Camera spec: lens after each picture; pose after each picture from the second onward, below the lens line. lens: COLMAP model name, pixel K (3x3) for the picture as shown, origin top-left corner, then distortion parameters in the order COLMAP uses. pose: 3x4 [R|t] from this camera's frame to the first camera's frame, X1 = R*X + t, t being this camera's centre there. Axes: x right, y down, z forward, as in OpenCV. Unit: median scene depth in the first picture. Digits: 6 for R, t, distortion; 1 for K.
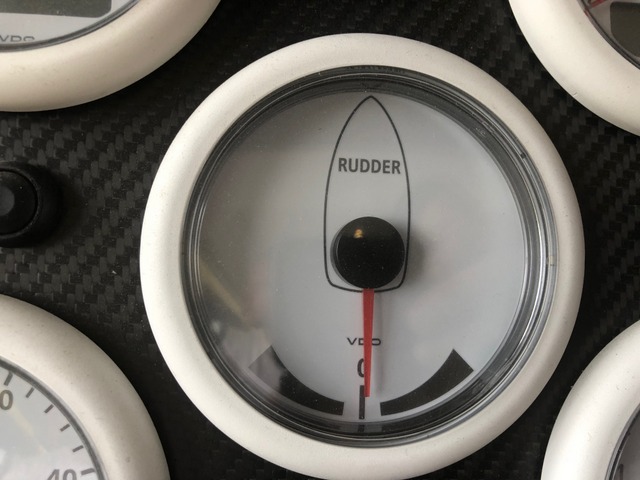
lens RADIAL K [[519.5, 0, 320.0], [0, 519.5, 240.0], [0, 0, 1]] dist [0.001354, -0.065491]
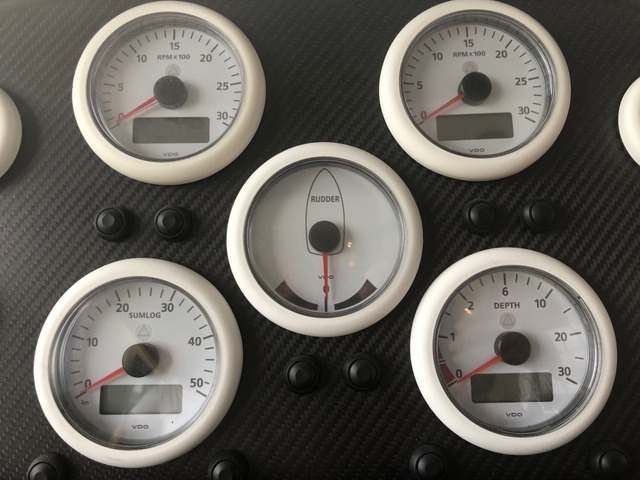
lens RADIAL K [[519.5, 0, 320.0], [0, 519.5, 240.0], [0, 0, 1]] dist [0.001354, -0.065491]
pose [[0.995117, -0.052329, -0.083694, 0.258716], [0.044952, 0.995130, -0.087726, 0.233515], [0.087877, 0.083535, 0.992623, -1.235505]]
